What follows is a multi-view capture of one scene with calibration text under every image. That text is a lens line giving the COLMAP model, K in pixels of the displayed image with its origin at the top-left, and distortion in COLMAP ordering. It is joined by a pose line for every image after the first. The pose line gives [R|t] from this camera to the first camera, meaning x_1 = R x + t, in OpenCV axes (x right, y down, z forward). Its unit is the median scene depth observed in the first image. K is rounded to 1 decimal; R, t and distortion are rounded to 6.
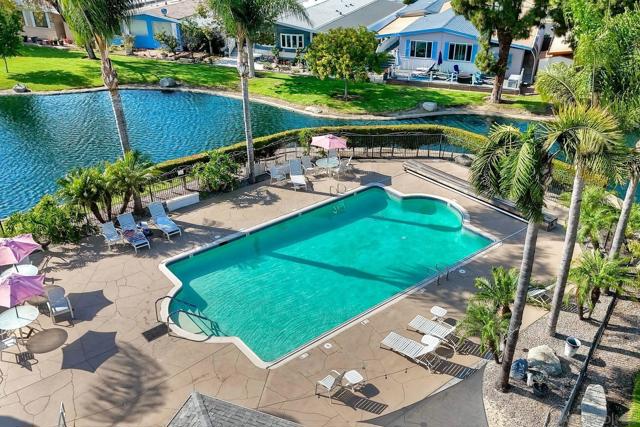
lens RADIAL K [[548.4, 0, 320.0], [0, 548.4, 213.5], [0, 0, 1]] dist [0.015054, 0.009888]
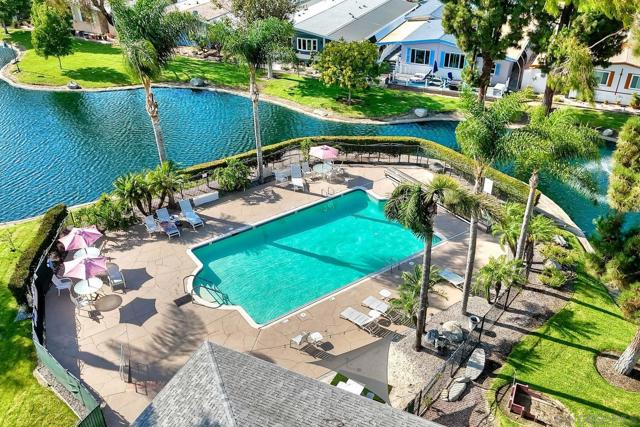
lens RADIAL K [[548.4, 0, 320.0], [0, 548.4, 213.5], [0, 0, 1]] dist [0.015054, 0.009888]
pose [[0.998233, 0.032259, -0.049894, 0.077717], [-0.029218, 0.997739, 0.060531, -0.068944], [0.051734, -0.058966, 0.996919, -0.253829]]
